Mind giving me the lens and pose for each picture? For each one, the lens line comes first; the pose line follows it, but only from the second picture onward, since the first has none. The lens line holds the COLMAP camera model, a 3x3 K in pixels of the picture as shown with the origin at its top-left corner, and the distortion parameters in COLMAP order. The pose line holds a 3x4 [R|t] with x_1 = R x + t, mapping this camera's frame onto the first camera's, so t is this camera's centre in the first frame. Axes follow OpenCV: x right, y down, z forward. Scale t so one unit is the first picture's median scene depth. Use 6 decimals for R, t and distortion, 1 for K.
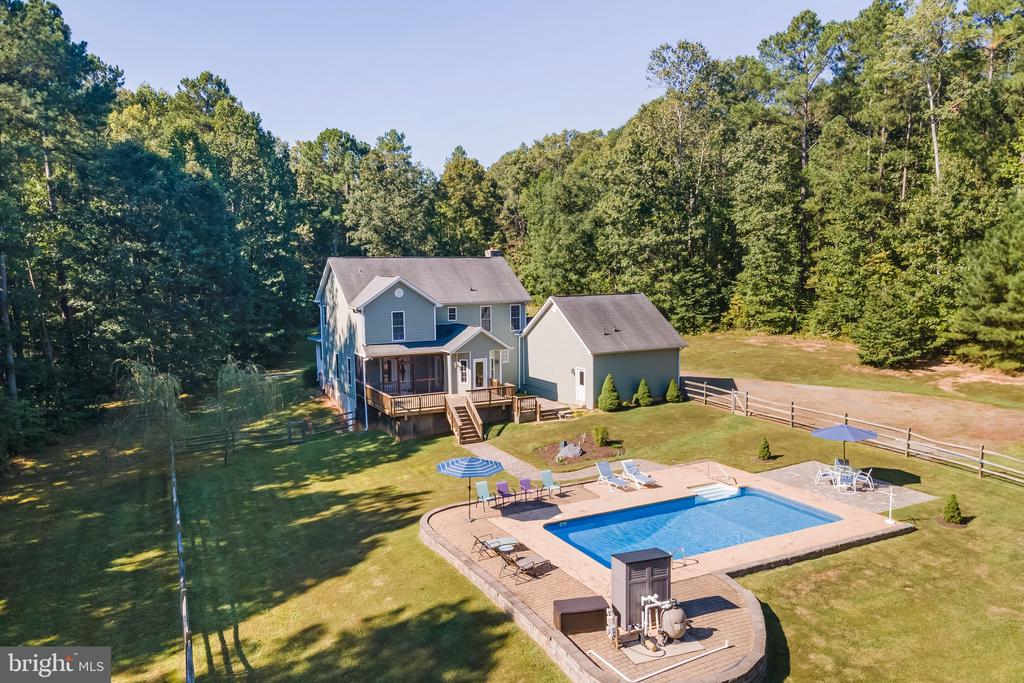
lens RADIAL K [[734.1, 0, 519.3], [0, 734.1, 376.3], [0, 0, 1]] dist [0.046550, 0.000470]
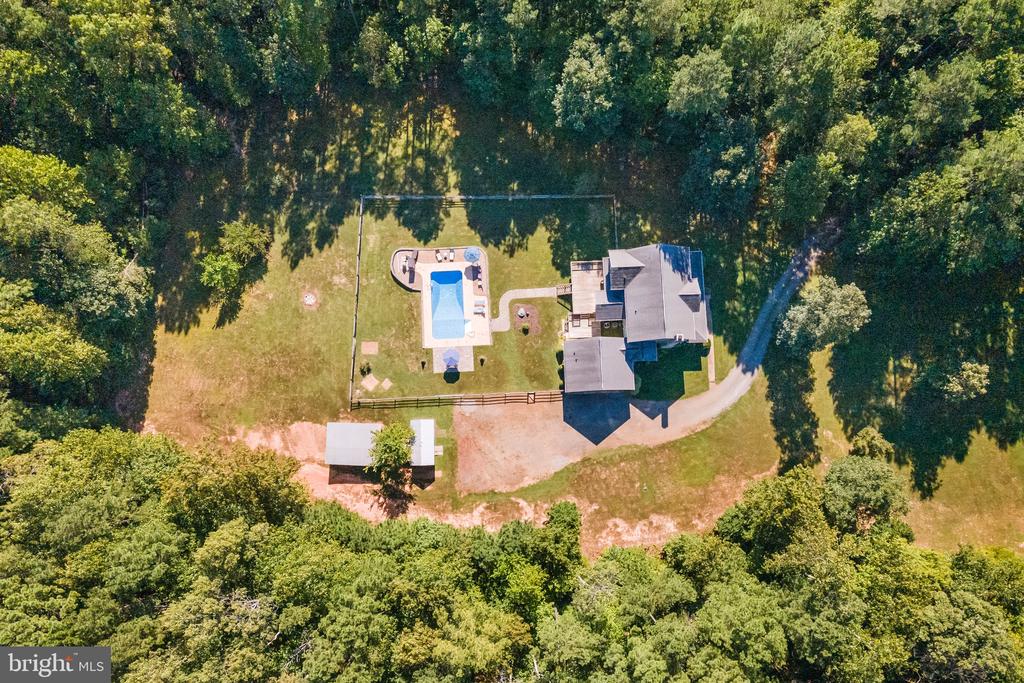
lens RADIAL K [[734.1, 0, 519.3], [0, 734.1, 376.3], [0, 0, 1]] dist [0.046550, 0.000470]
pose [[-0.426448, 0.901062, -0.078926, 0.451537], [-0.134453, 0.023140, 0.990650, -2.331345], [0.894463, 0.433072, 0.111283, 0.645802]]
